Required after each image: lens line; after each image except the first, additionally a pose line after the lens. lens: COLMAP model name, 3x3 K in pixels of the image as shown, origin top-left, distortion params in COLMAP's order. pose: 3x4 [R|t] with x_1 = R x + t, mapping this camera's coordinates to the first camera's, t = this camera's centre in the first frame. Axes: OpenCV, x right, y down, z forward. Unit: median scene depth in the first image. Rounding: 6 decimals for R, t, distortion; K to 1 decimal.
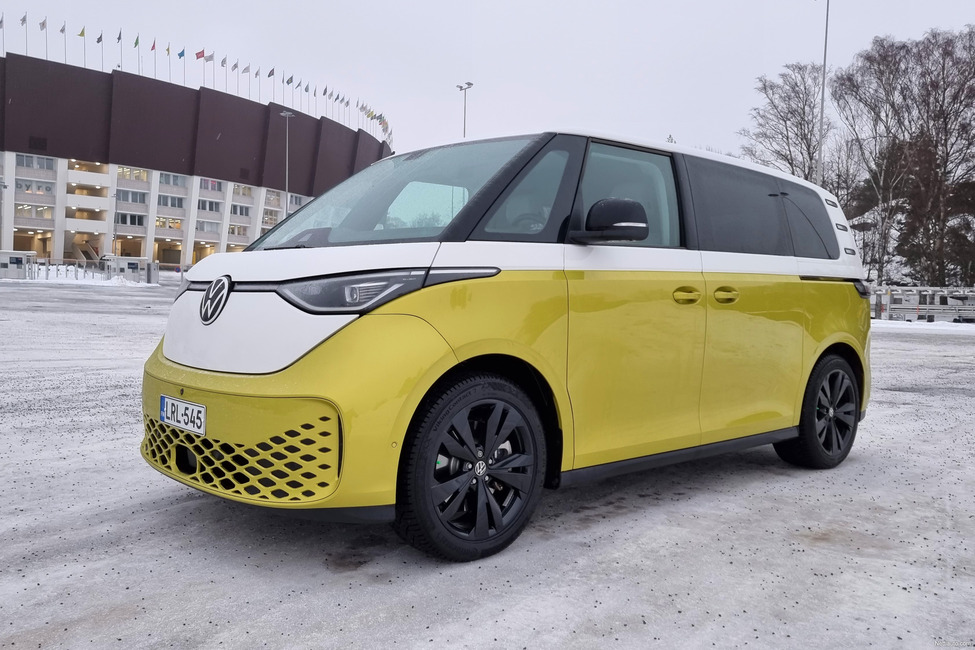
lens RADIAL K [[853.7, 0, 487.5], [0, 853.7, 325.0], [0, 0, 1]] dist [0.063304, -0.010879]
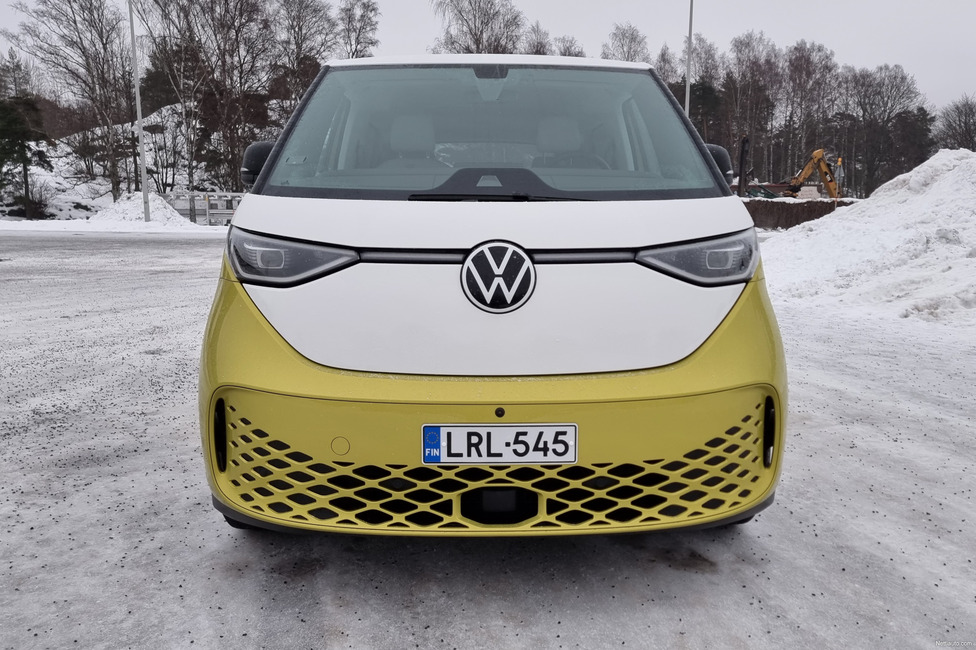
lens RADIAL K [[854.6, 0, 488.0], [0, 854.6, 325.0], [0, 0, 1]] dist [0.063304, -0.010879]
pose [[0.610395, -0.125198, 0.782140, -0.894354], [0.031774, 0.990505, 0.133754, -0.085293], [-0.791459, -0.056791, 0.608578, 0.592100]]
